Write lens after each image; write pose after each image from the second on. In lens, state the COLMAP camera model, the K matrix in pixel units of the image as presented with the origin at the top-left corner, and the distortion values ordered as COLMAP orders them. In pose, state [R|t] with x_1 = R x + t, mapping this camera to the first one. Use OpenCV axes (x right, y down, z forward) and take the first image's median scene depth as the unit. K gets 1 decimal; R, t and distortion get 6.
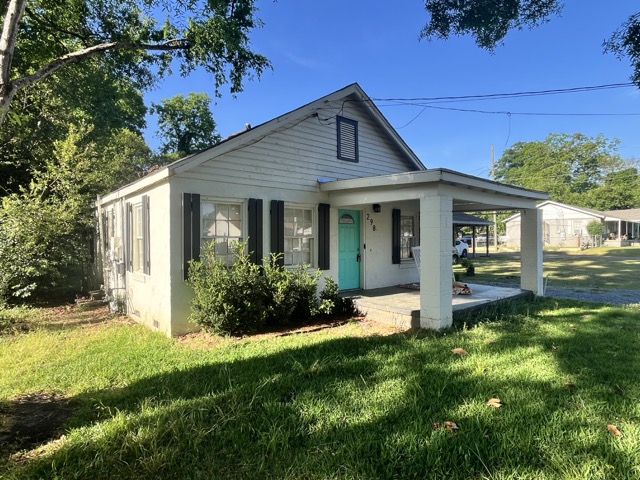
lens RADIAL K [[351.3, 0, 320.0], [0, 351.3, 240.0], [0, 0, 1]] dist [-0.000361, 0.000020]
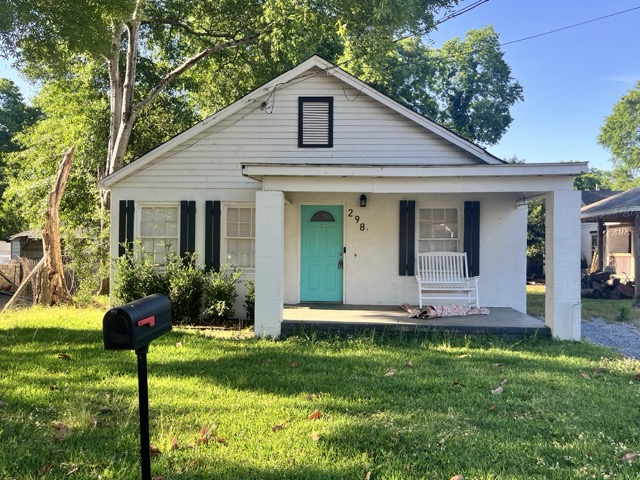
lens RADIAL K [[571.5, 0, 320.0], [0, 571.5, 240.0], [0, 0, 1]] dist [-0.001623, -0.001721]
pose [[0.735562, 0.002464, -0.677453, 1.035926], [-0.014549, 0.999820, -0.012161, 0.012372], [0.677301, 0.018801, 0.735465, 0.009895]]
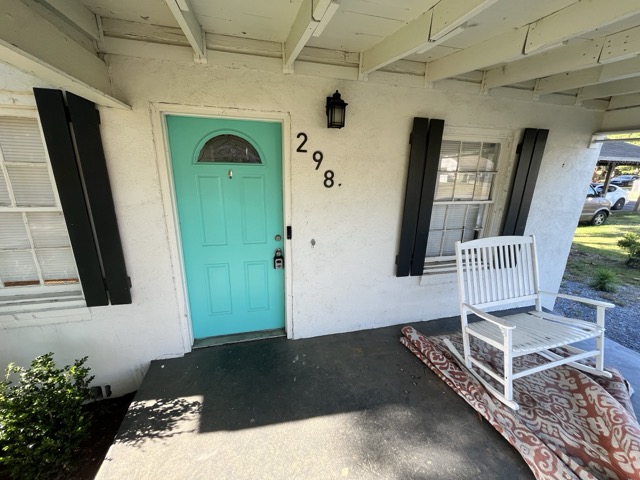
lens RADIAL K [[257.3, 0, 320.0], [0, 257.3, 240.0], [0, 0, 1]] dist [-0.002780, -0.000100]
pose [[0.899462, 0.139556, -0.414115, 0.281826], [-0.028652, 0.964431, 0.262779, -0.046419], [0.436058, -0.224495, 0.871468, 0.848407]]
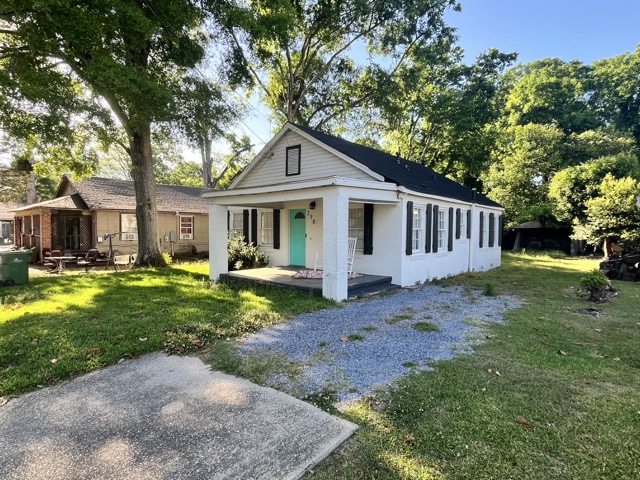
lens RADIAL K [[351.3, 0, 320.0], [0, 351.3, 240.0], [0, 0, 1]] dist [-0.000361, 0.000020]
pose [[0.161201, 0.031758, -0.986411, 1.561157], [-0.011726, 0.999473, 0.030262, -0.006458], [0.986852, 0.006688, 0.161488, 0.900407]]
